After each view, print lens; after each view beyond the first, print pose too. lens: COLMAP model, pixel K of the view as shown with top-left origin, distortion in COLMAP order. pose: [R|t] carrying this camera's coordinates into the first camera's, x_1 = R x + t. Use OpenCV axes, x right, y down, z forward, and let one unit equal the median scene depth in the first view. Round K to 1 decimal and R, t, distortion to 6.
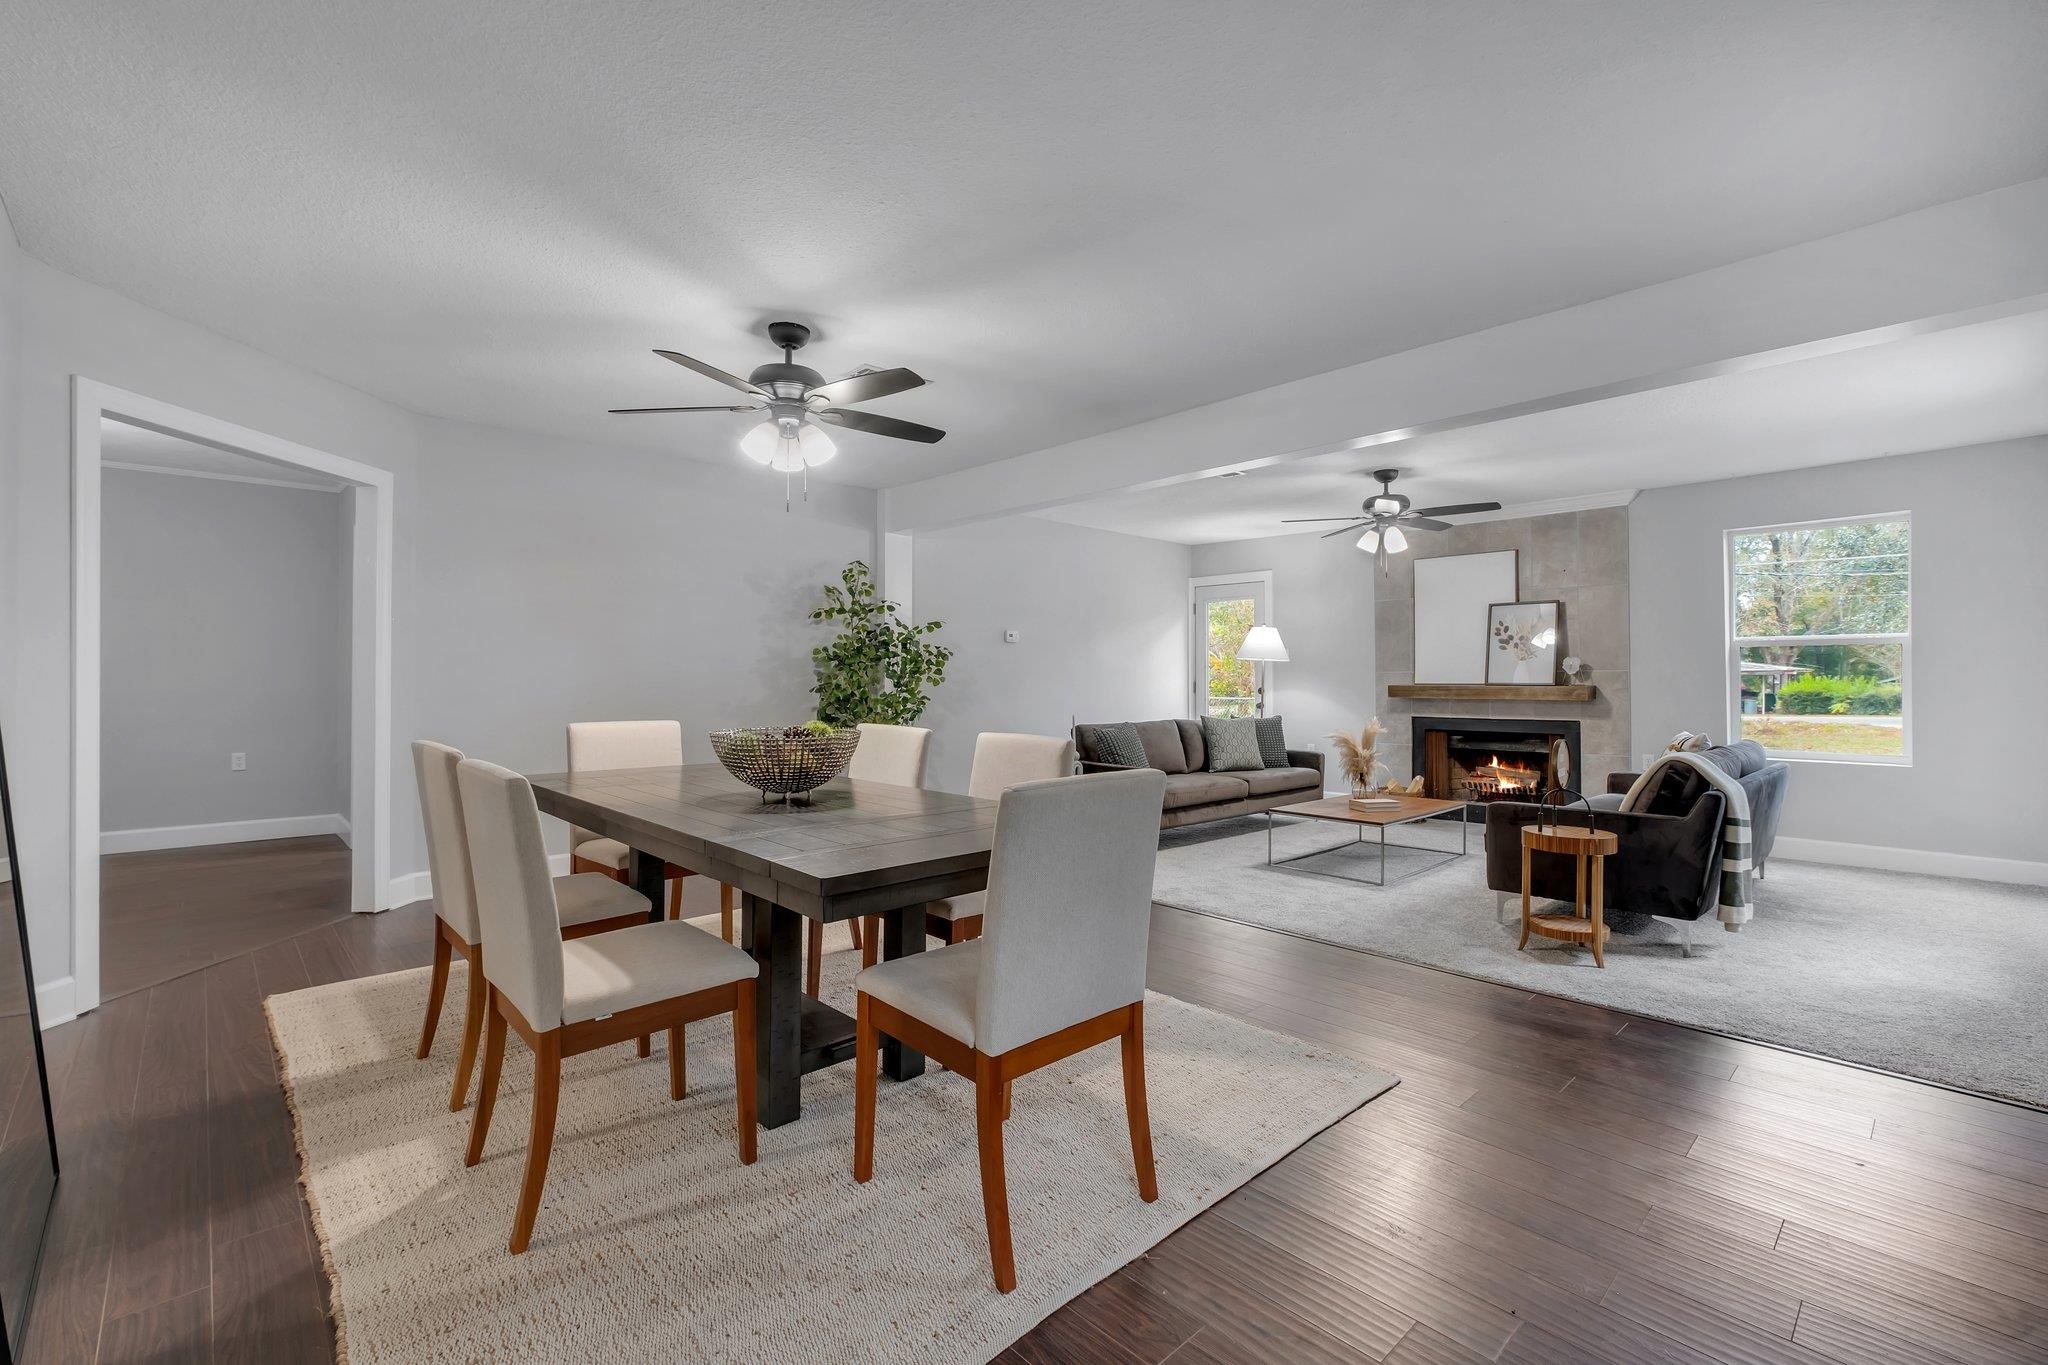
lens RADIAL K [[888.9, 0, 1015.6], [0, 888.9, 664.9], [0, 0, 1]] dist [-0.008420, -0.000250]
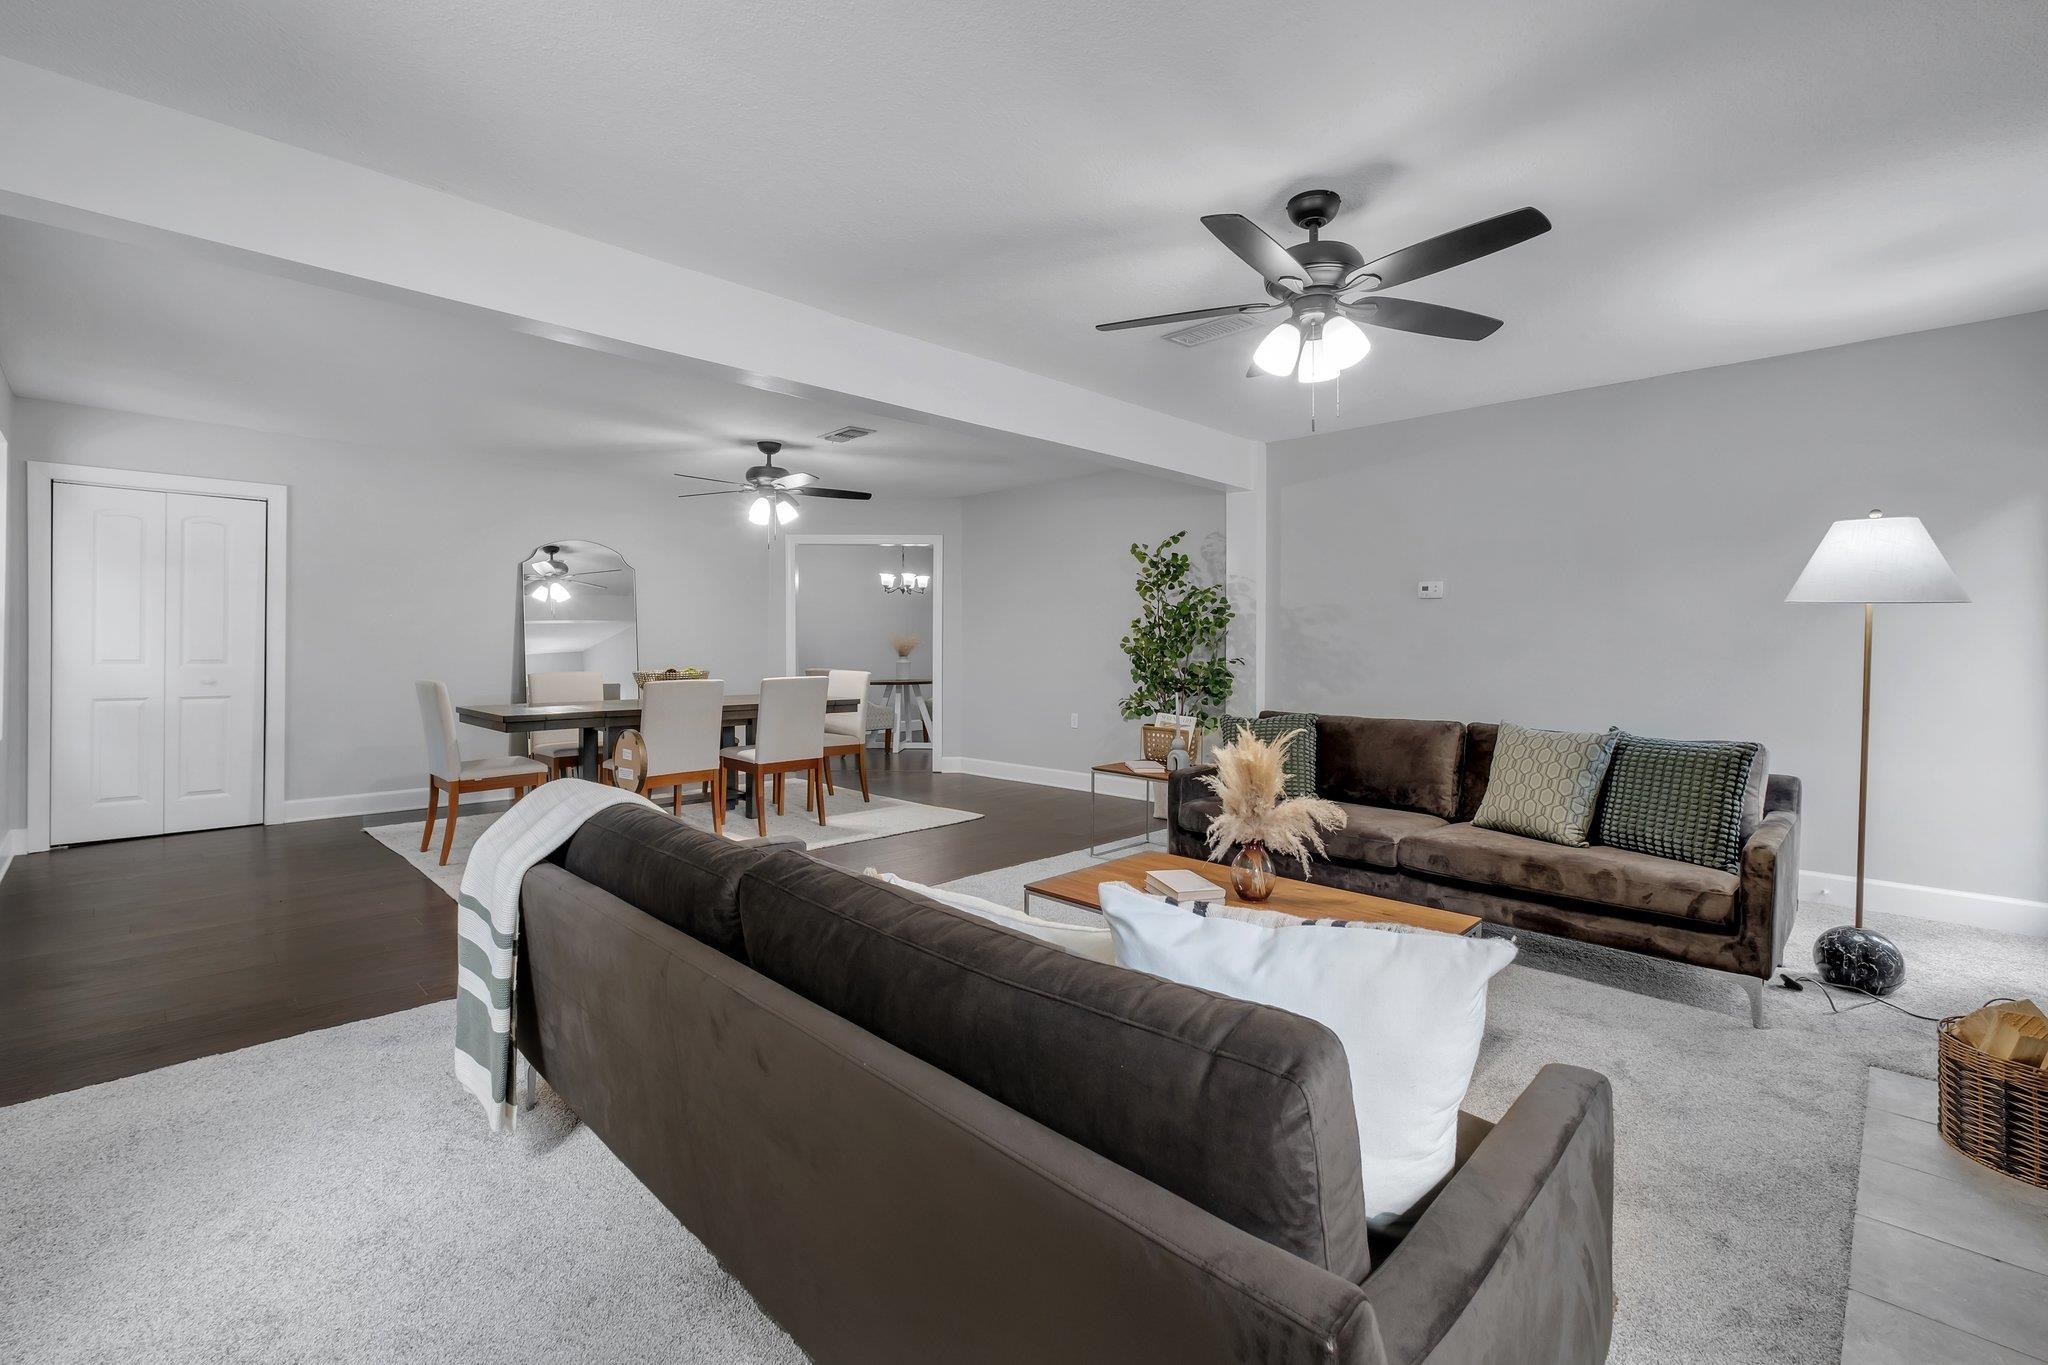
lens RADIAL K [[963.7, 0, 1047.3], [0, 963.7, 637.8], [0, 0, 1]] dist [0.021513, -0.009519]
pose [[0.023513, -0.002495, -0.999720, 0.818619], [0.015194, 0.999882, -0.002138, 0.003148], [0.999608, -0.015139, 0.023548, 0.745916]]
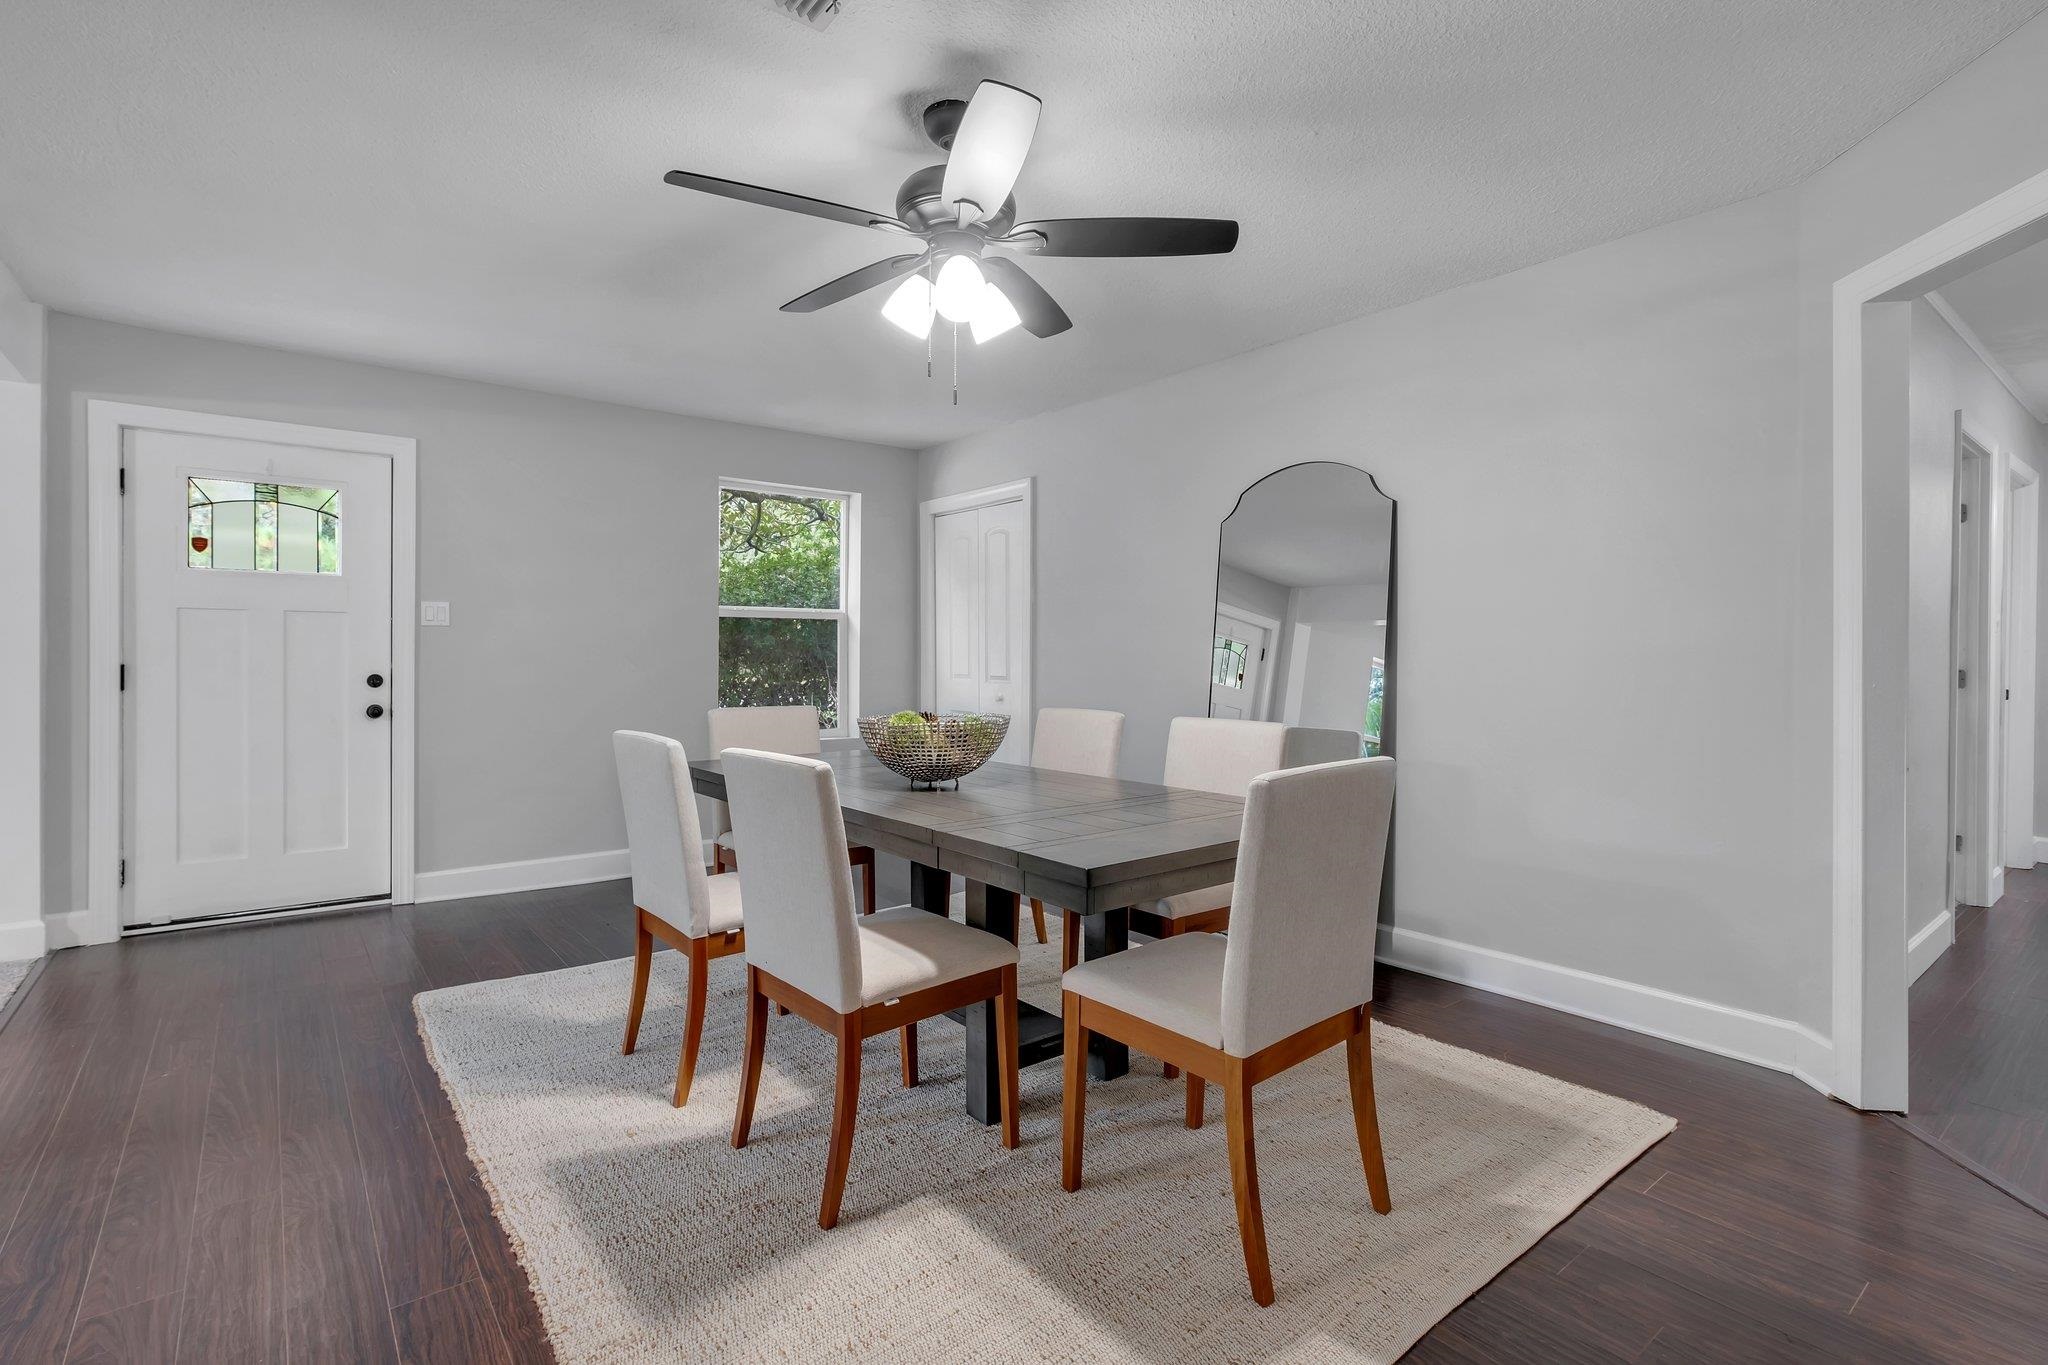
lens RADIAL K [[970.5, 0, 1026.1], [0, 970.5, 656.3], [0, 0, 1]] dist [-0.003077, 0.001356]
pose [[-0.998179, -0.004501, 0.060150, -0.184527], [-0.005725, 0.999780, -0.020197, 0.009226], [-0.060046, -0.020505, -0.997985, 0.842808]]
